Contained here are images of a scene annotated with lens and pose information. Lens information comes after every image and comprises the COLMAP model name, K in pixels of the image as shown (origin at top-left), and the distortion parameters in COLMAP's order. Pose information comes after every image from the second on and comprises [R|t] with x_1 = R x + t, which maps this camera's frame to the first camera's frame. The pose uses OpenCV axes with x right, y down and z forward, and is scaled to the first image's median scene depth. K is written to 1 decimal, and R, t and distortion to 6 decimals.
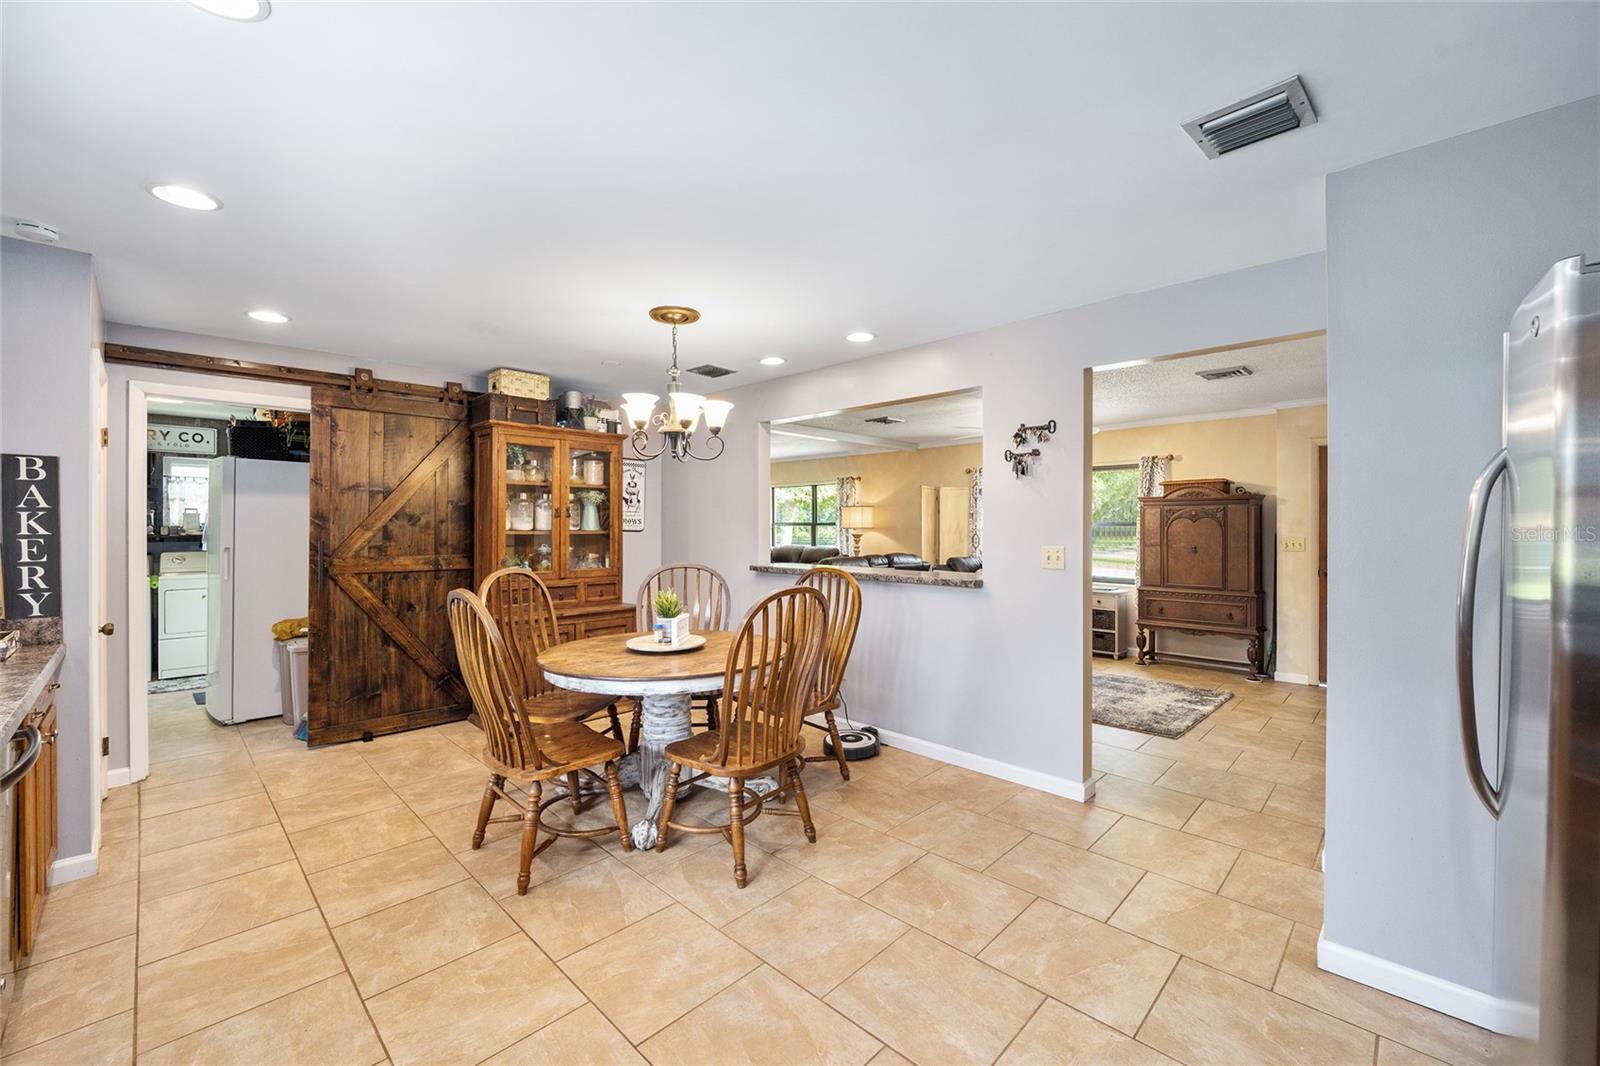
lens RADIAL K [[648.7, 0, 797.6], [0, 648.7, 527.9], [0, 0, 1]] dist [-0.021198, -0.000632]
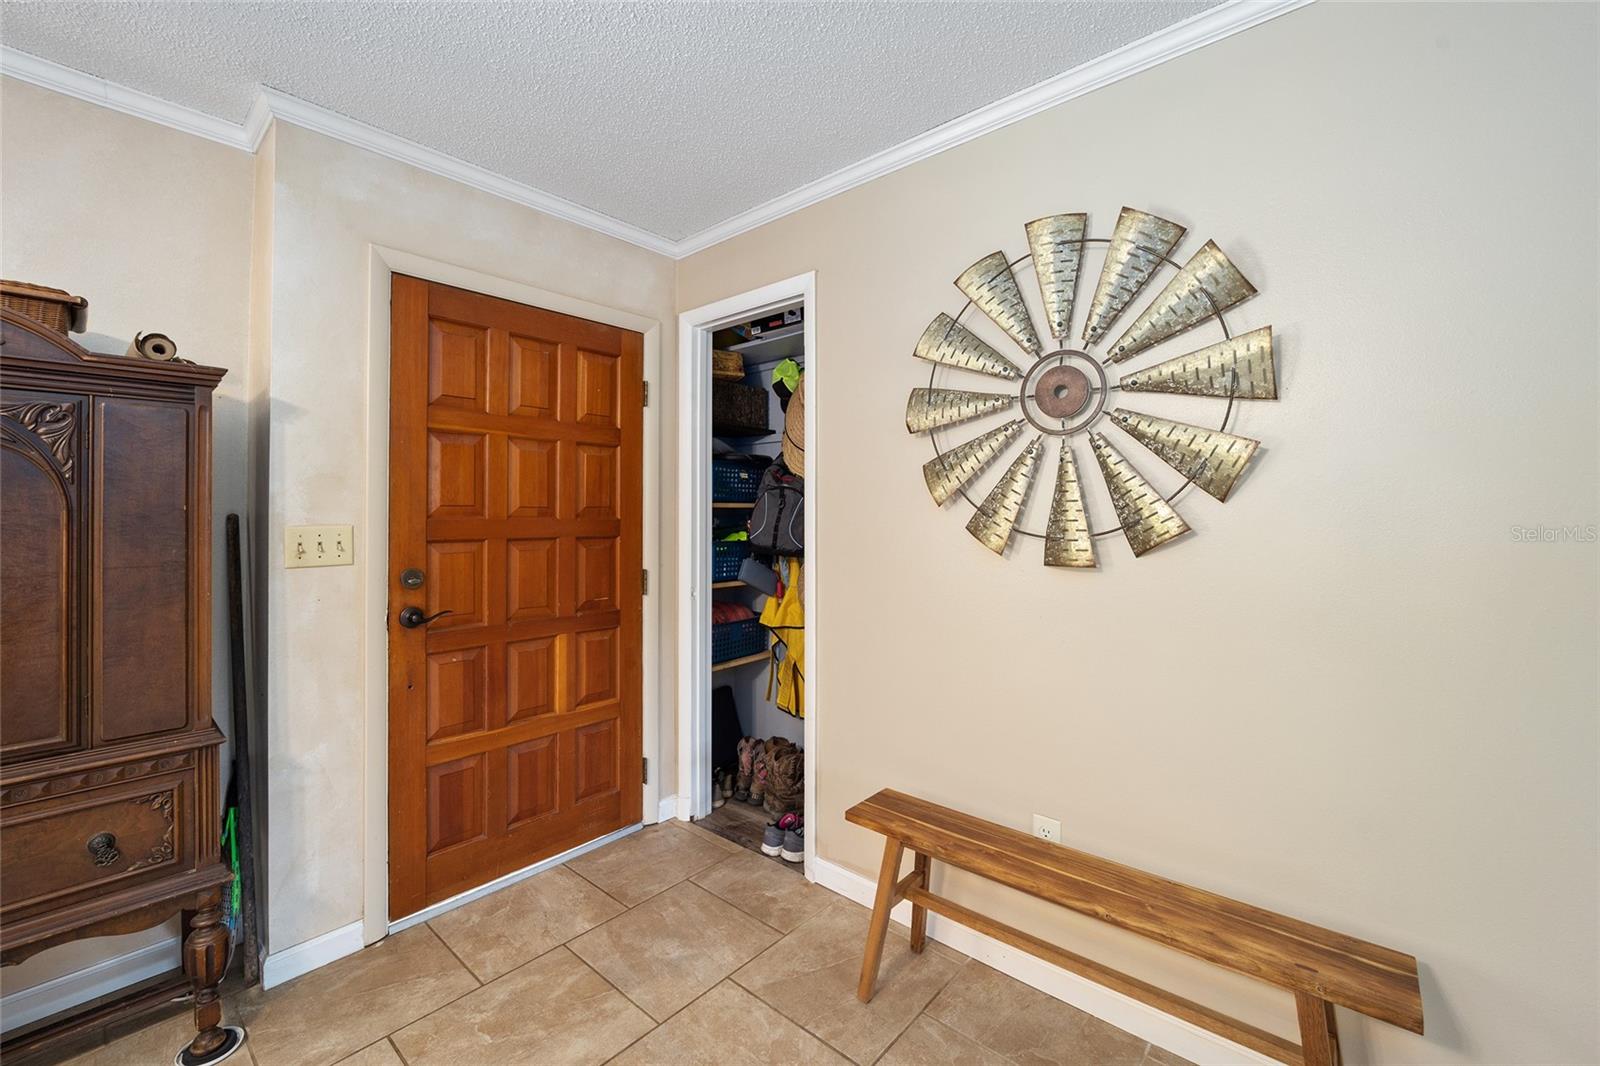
lens RADIAL K [[648.7, 0, 803.8], [0, 648.7, 503.4], [0, 0, 1]] dist [-0.021198, -0.000632]
pose [[-0.058091, 0.014869, 0.998201, 0.409489], [0.004445, 0.999883, -0.014635, 0.009368], [-0.998301, 0.003587, -0.058150, 0.732863]]
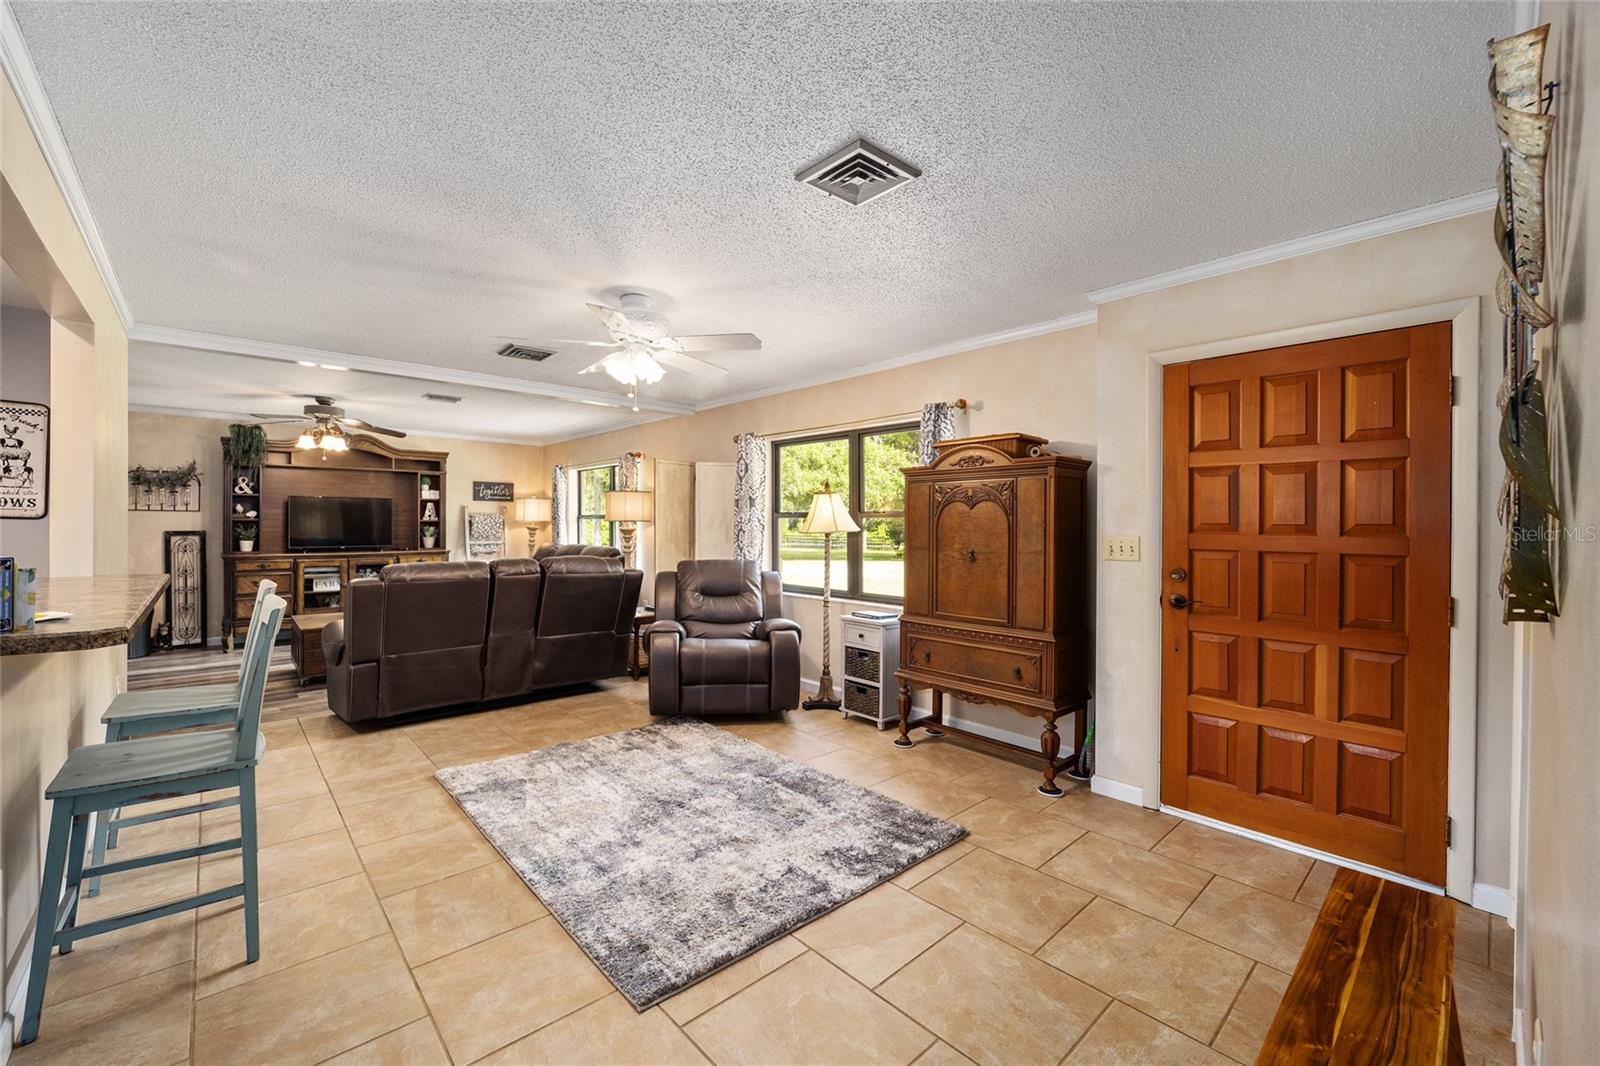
lens RADIAL K [[648.7, 0, 795.3], [0, 648.7, 526.1], [0, 0, 1]] dist [-0.021198, -0.000632]
pose [[0.998634, 0.005911, -0.051910, 0.497959], [-0.005867, 0.999982, 0.000994, 0.007580], [0.051915, -0.000688, 0.998651, 0.414159]]
